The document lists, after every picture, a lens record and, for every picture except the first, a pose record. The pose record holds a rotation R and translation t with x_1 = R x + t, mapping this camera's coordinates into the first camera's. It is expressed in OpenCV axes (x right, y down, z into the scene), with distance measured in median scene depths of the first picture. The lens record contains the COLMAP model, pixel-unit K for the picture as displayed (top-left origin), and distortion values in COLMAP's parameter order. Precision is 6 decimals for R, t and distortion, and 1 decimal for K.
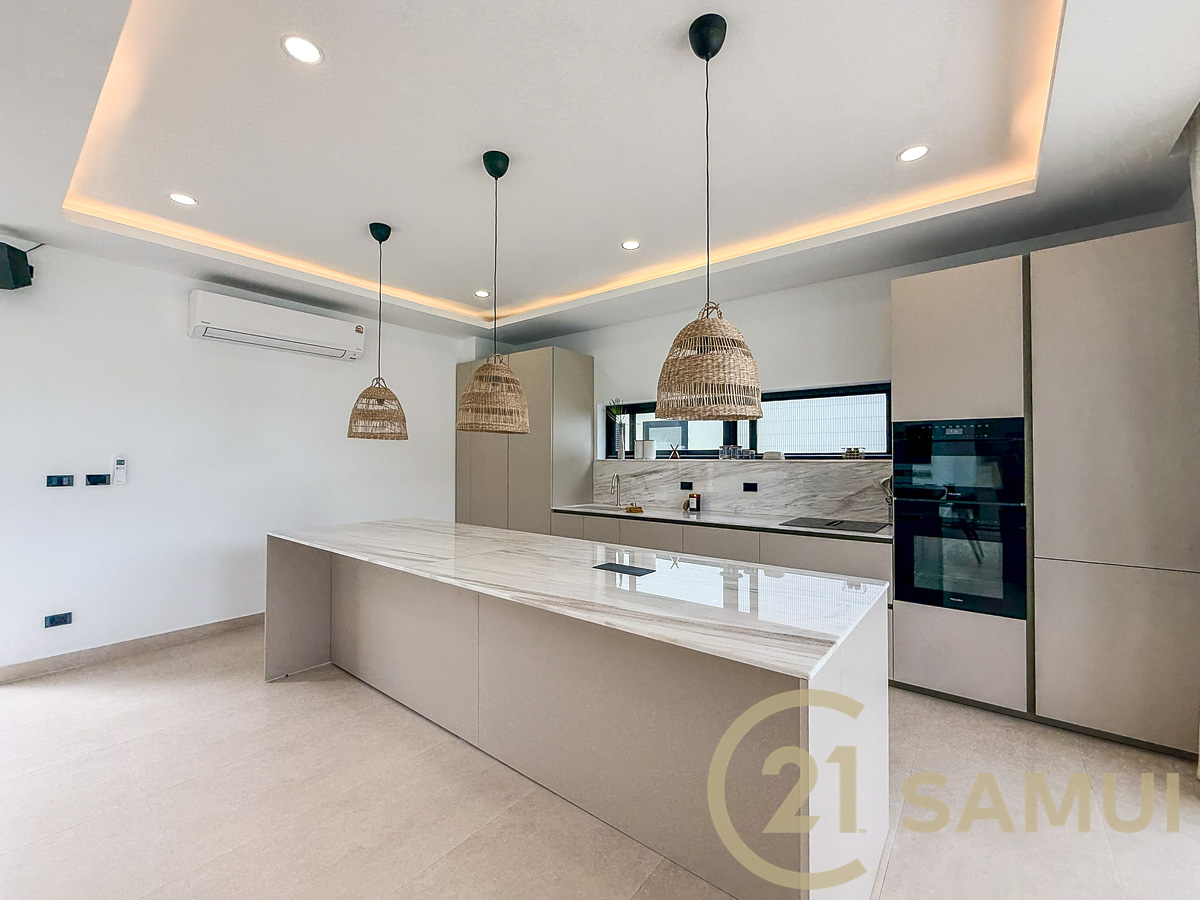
lens RADIAL K [[492.3, 0, 611.3], [0, 492.3, 456.1], [0, 0, 1]] dist [0.000131, 0.000104]
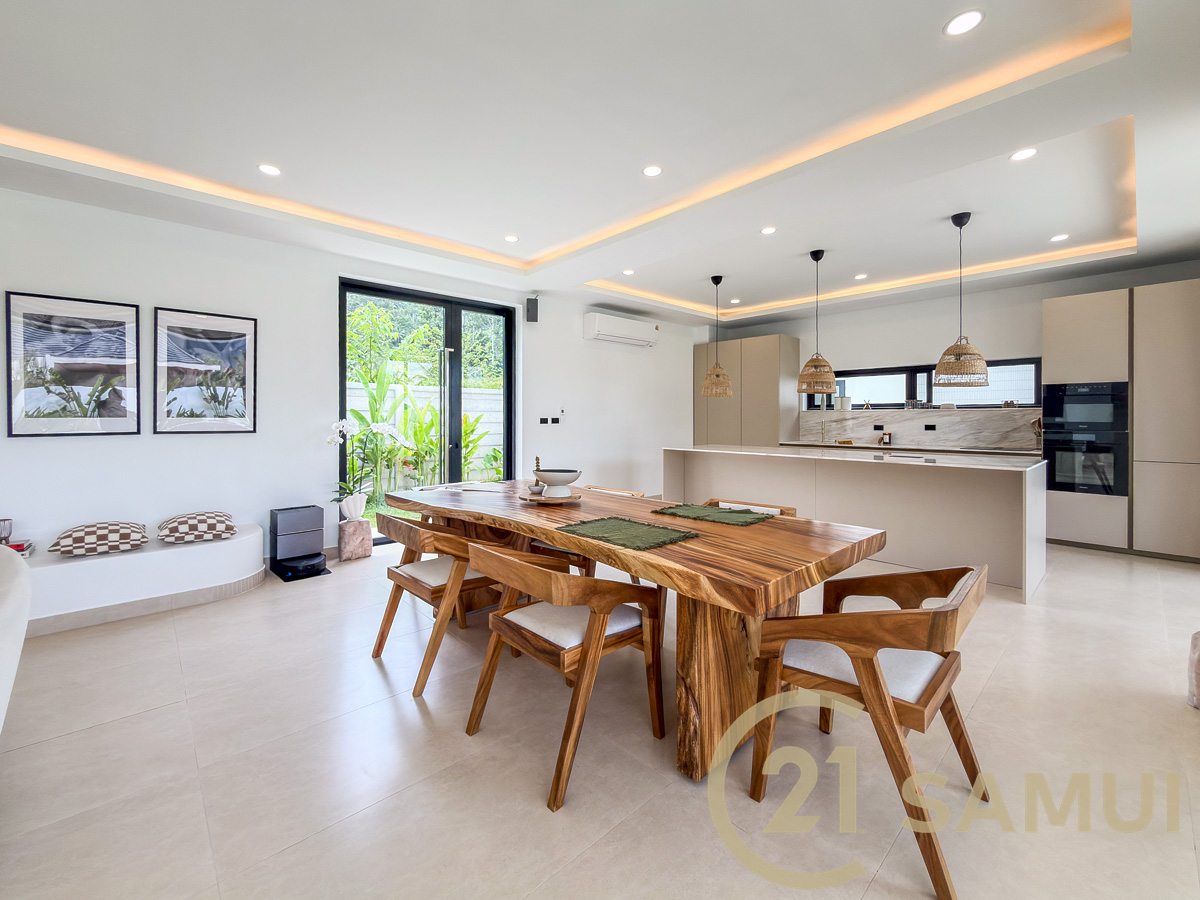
lens RADIAL K [[492.3, 0, 619.1], [0, 492.3, 422.5], [0, 0, 1]] dist [0.000131, 0.000104]
pose [[0.988204, -0.000660, -0.153141, -0.469288], [0.003219, 0.999859, 0.016466, 0.022143], [0.153108, -0.016765, 0.988067, -0.693094]]
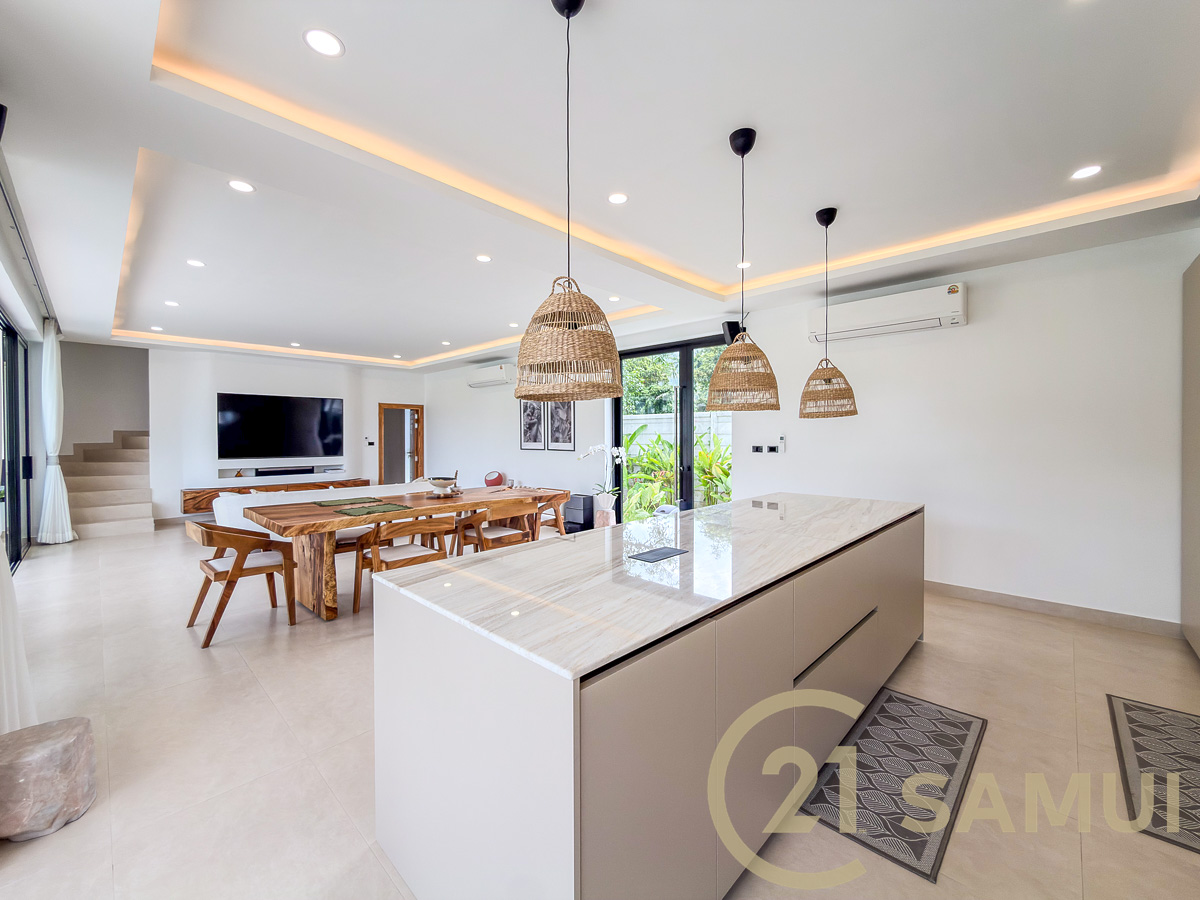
lens RADIAL K [[492.3, 0, 583.3], [0, 492.3, 427.1], [0, 0, 1]] dist [0.000131, 0.000104]
pose [[-0.131481, -0.017494, -0.991164, 0.543191], [0.010043, 0.999769, -0.018978, 0.000900], [0.991268, -0.012449, -0.131275, 0.540705]]
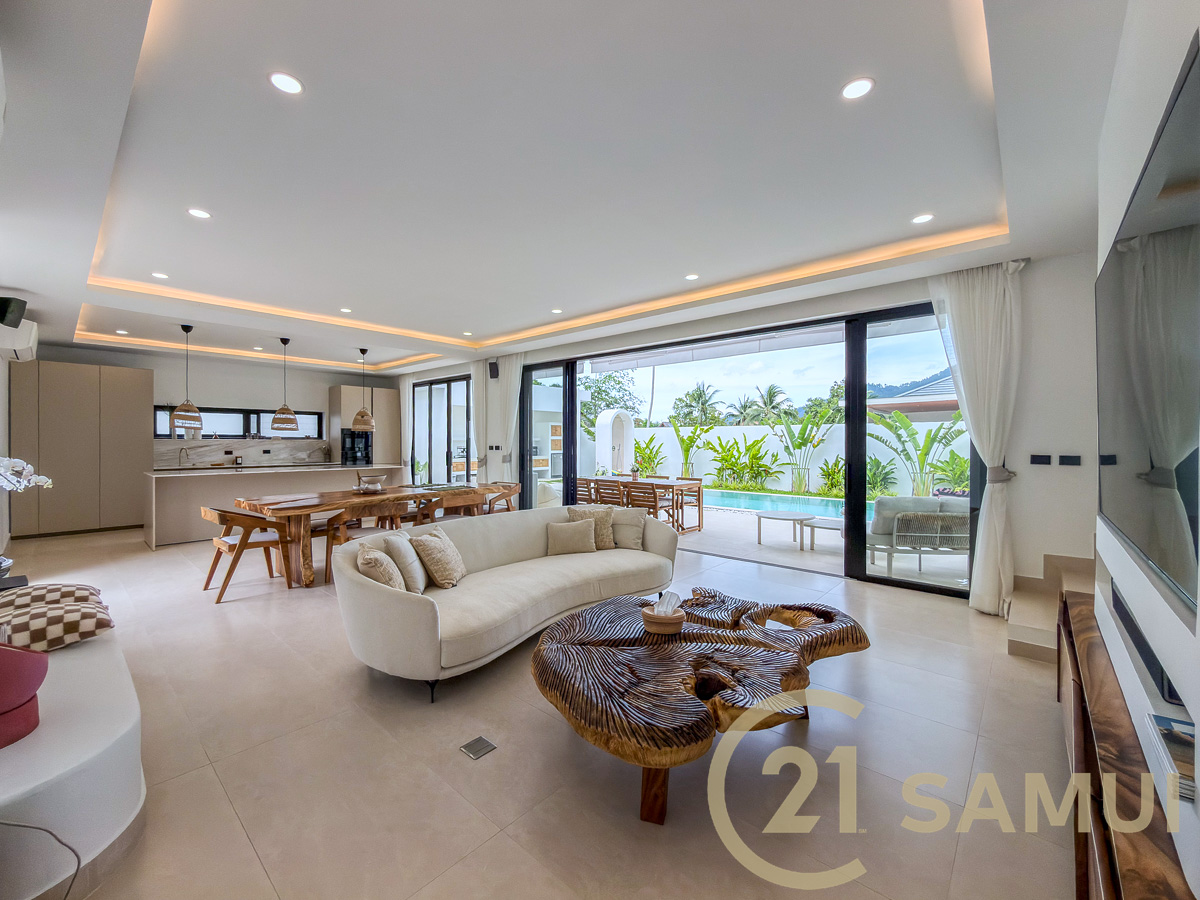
lens RADIAL K [[492.3, 0, 580.4], [0, 492.3, 429.4], [0, 0, 1]] dist [0.000131, 0.000104]
pose [[0.100673, 0.021786, 0.994681, -1.996536], [-0.009003, 0.999739, -0.020985, -0.004949], [-0.994879, -0.006843, 0.100843, -0.719983]]
